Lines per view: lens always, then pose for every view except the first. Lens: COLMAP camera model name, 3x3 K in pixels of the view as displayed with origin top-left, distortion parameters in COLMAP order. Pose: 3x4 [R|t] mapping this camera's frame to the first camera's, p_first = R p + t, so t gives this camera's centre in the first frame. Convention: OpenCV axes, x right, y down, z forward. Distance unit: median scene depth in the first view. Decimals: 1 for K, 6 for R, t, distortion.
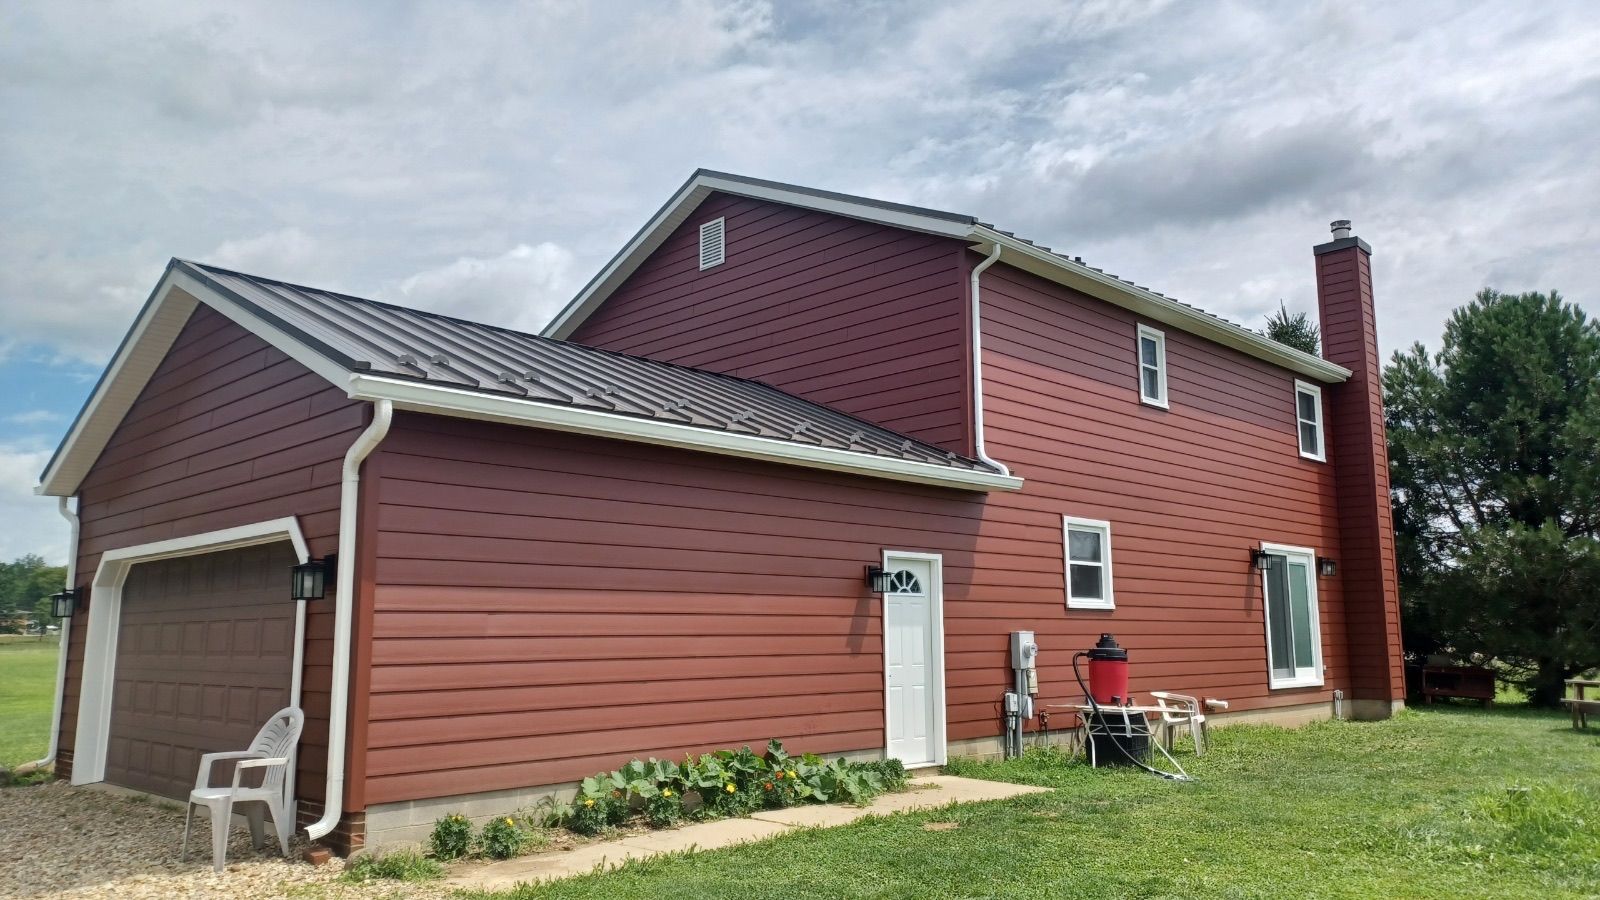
lens RADIAL K [[1188.1, 0, 800.0], [0, 1188.1, 450.0], [0, 0, 1]] dist [0.049106, -0.001135]
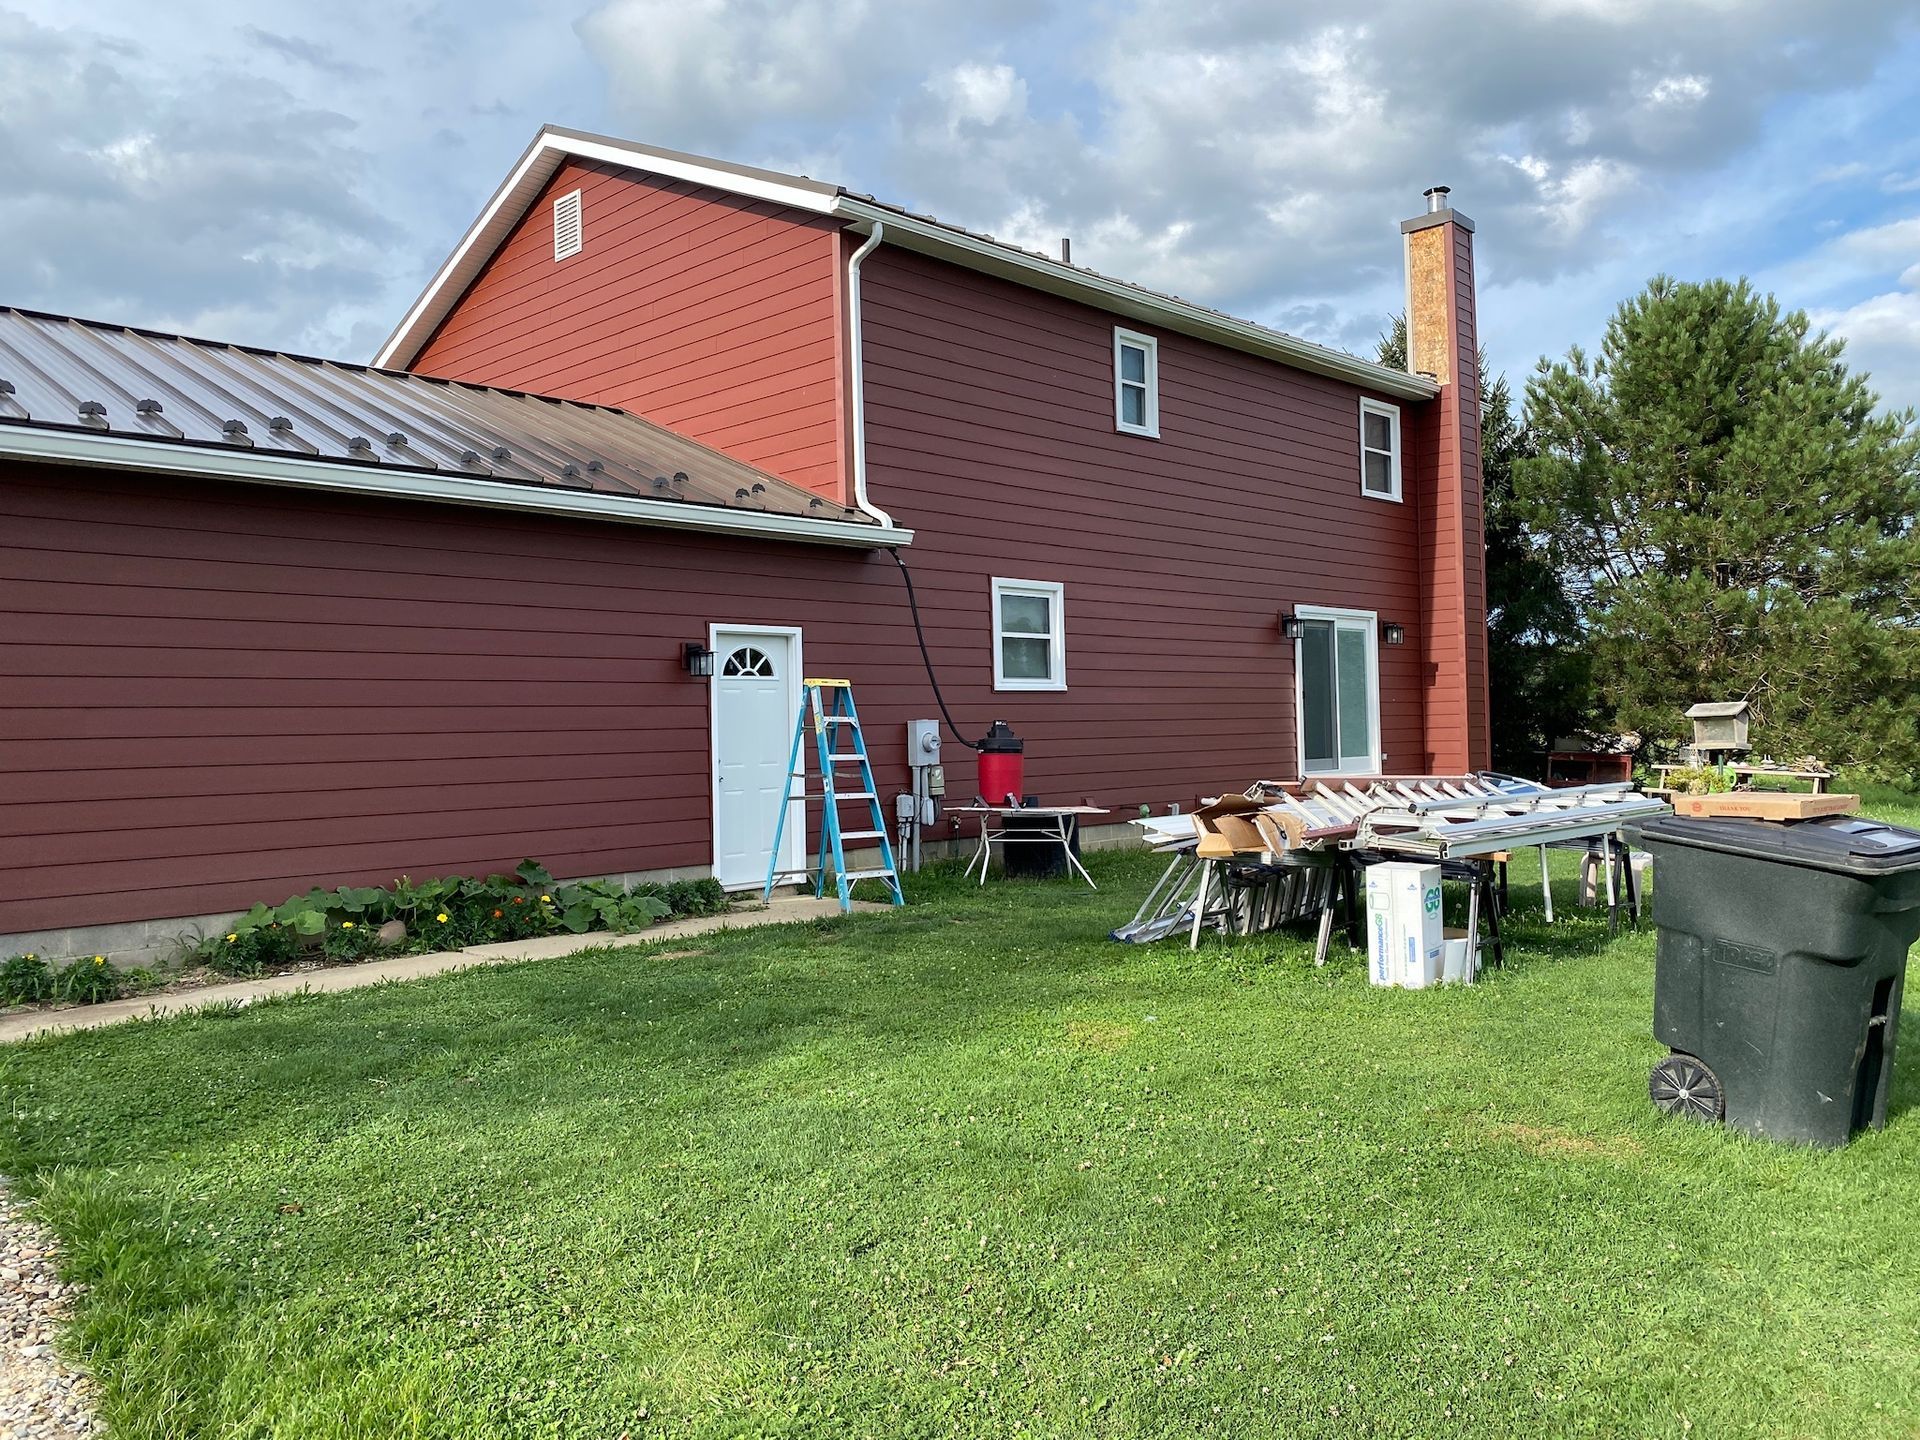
lens RADIAL K [[1462.4, 0, 960.0], [0, 1462.4, 720.0], [0, 0, 1]] dist [0.067884, -0.117218]
pose [[0.999898, -0.014265, 0.001134, 0.189904], [0.013929, 0.988384, 0.151340, 0.001233], [-0.003280, -0.151309, 0.988481, 0.013636]]
